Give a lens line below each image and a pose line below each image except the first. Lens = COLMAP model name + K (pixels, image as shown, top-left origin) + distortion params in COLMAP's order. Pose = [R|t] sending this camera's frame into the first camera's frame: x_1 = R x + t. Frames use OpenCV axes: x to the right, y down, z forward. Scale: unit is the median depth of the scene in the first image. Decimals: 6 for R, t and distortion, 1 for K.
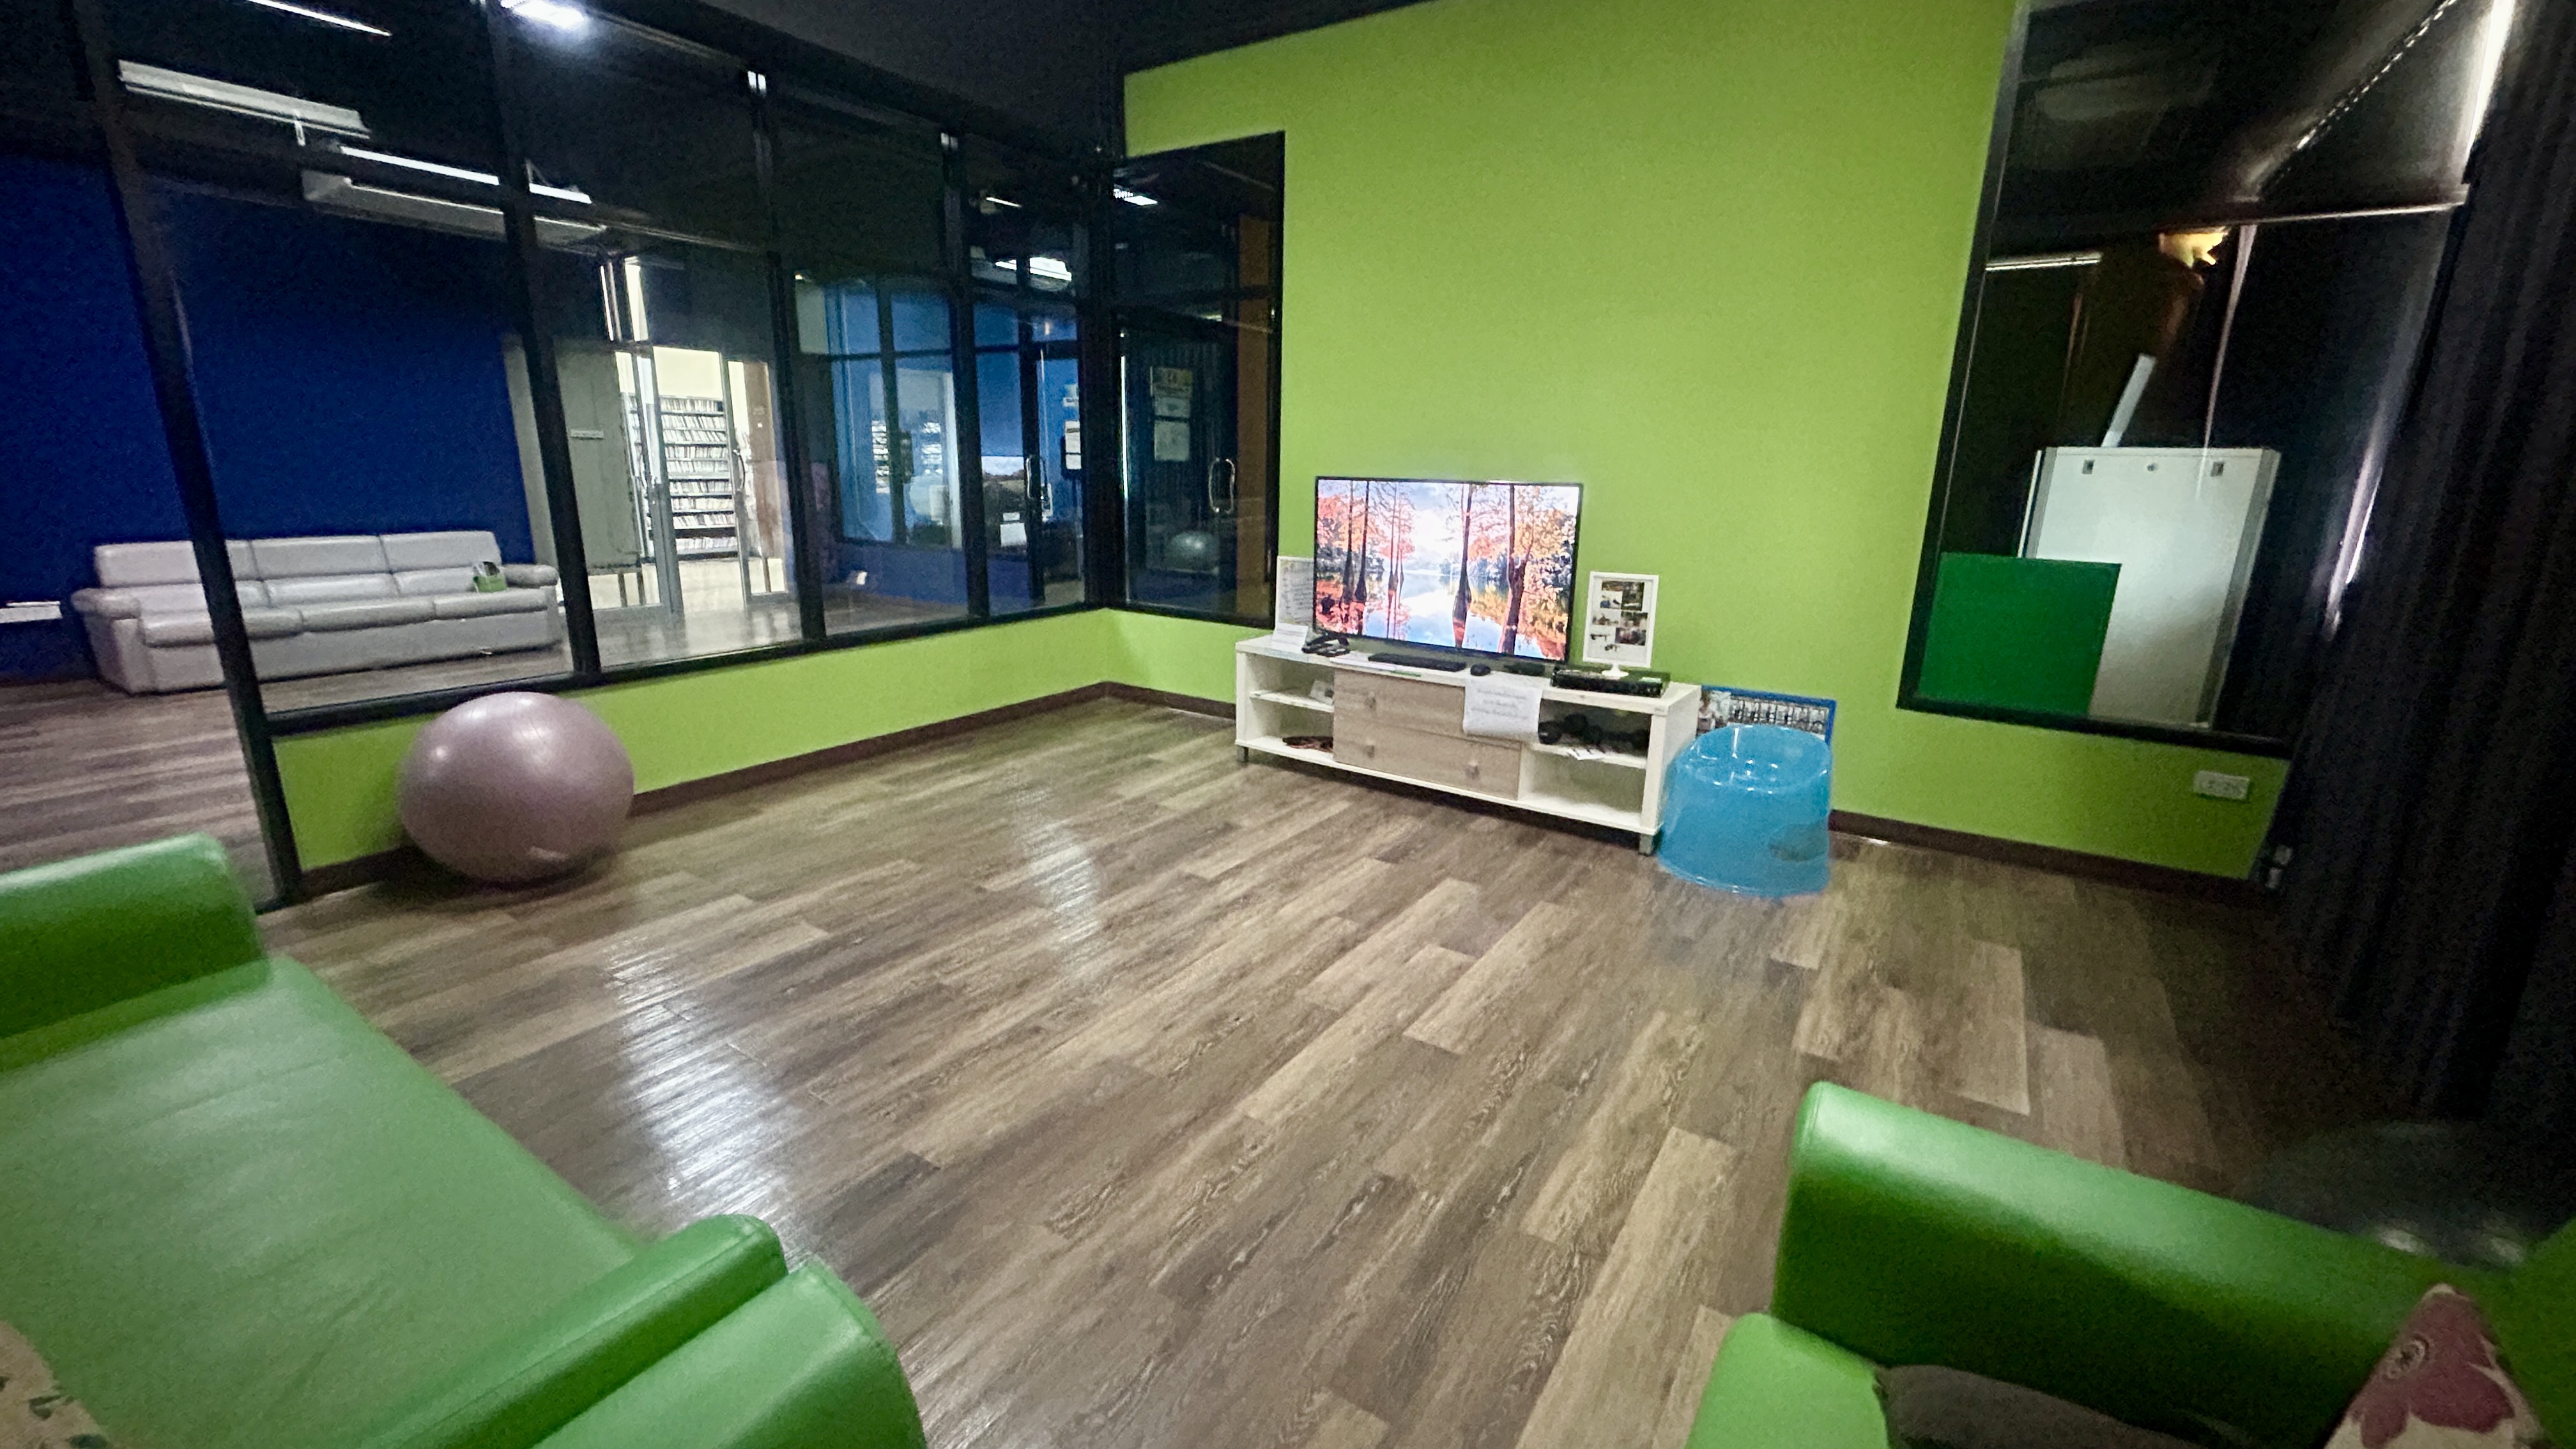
lens RADIAL K [[1043.8, 0, 1297.1], [0, 1043.8, 723.7], [0, 0, 1]] dist [-0.001774, -0.000048]
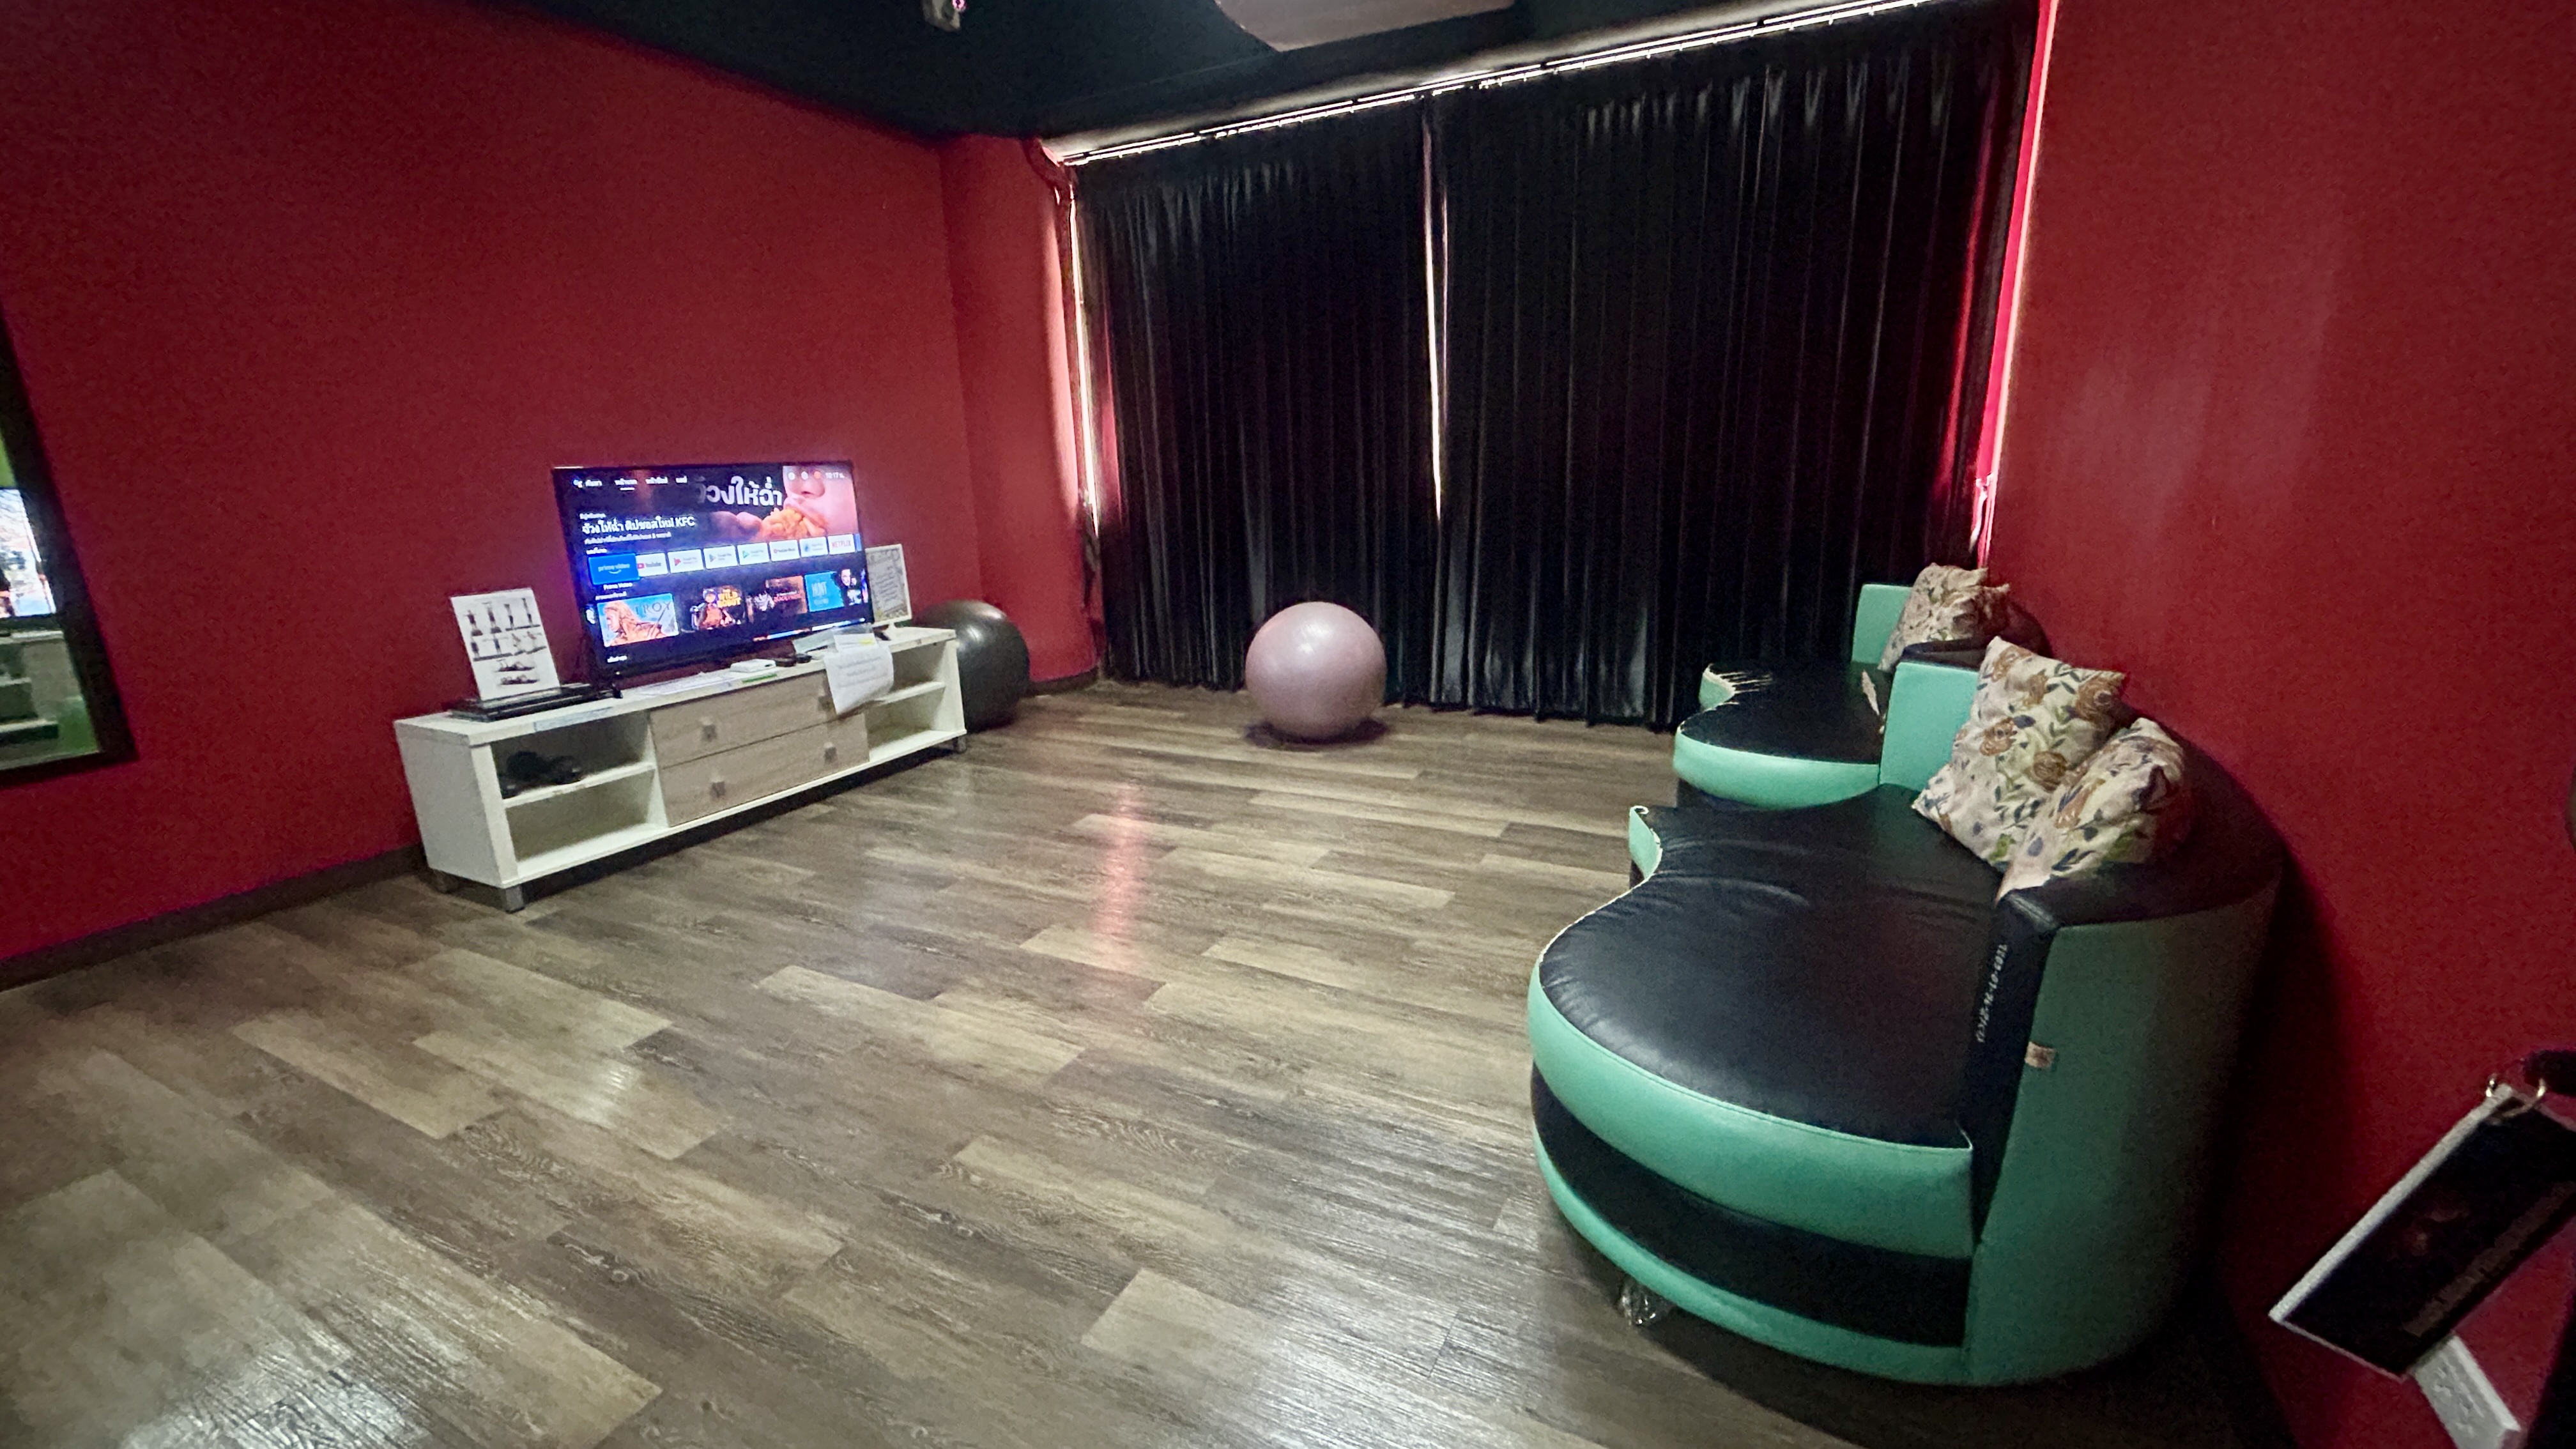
lens RADIAL K [[1043.8, 0, 1284.5], [0, 1043.8, 730.4], [0, 0, 1]] dist [-0.001774, -0.000048]
pose [[-0.095925, -0.283040, 0.954299, -0.607771], [0.266919, 0.916293, 0.298599, -0.117187], [-0.958933, 0.283363, -0.012347, 0.435614]]
